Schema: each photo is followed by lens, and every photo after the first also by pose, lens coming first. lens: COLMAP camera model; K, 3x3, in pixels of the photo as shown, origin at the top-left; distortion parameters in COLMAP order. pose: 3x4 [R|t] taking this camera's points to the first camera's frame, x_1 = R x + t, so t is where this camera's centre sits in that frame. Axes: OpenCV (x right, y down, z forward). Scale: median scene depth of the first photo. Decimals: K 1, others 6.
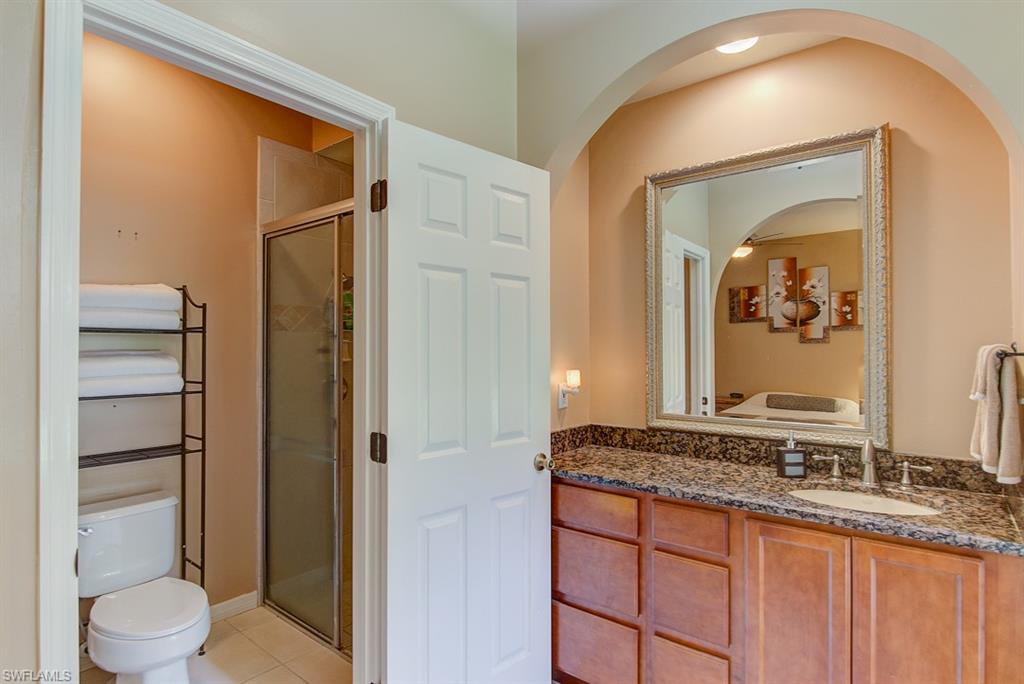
lens RADIAL K [[520.8, 0, 509.6], [0, 520.8, 345.3], [0, 0, 1]] dist [0.002198, -0.009915]
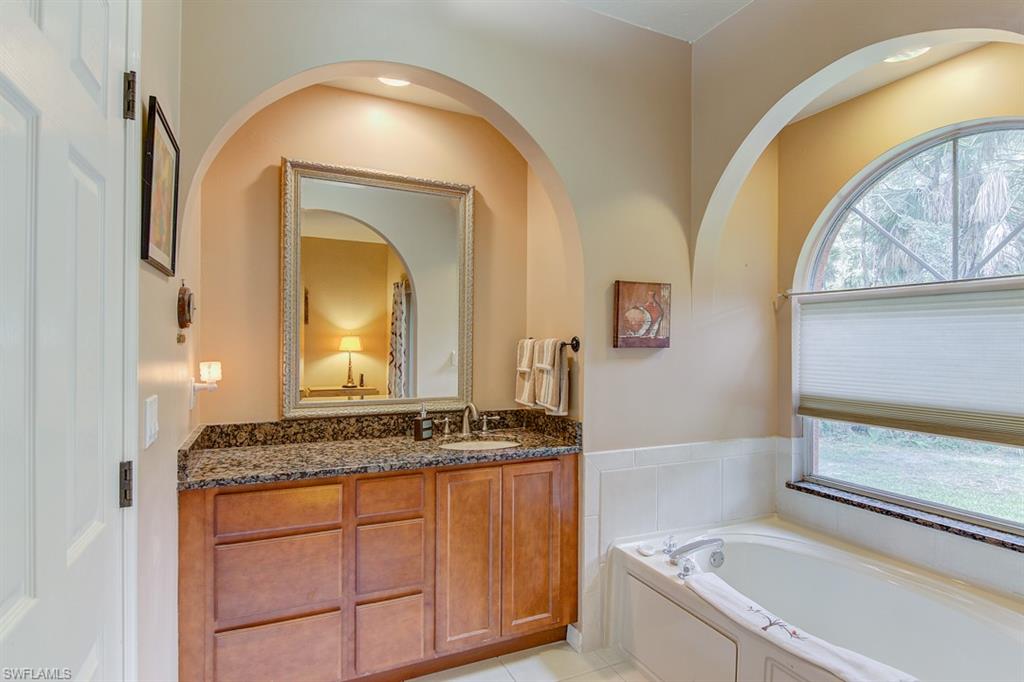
lens RADIAL K [[520.8, 0, 509.6], [0, 520.8, 344.3], [0, 0, 1]] dist [0.002198, -0.009915]
pose [[0.448979, 0.003774, 0.893534, -0.476723], [-0.017387, 0.999839, 0.004514, 0.008238], [-0.893373, -0.017563, 0.448972, 0.222288]]
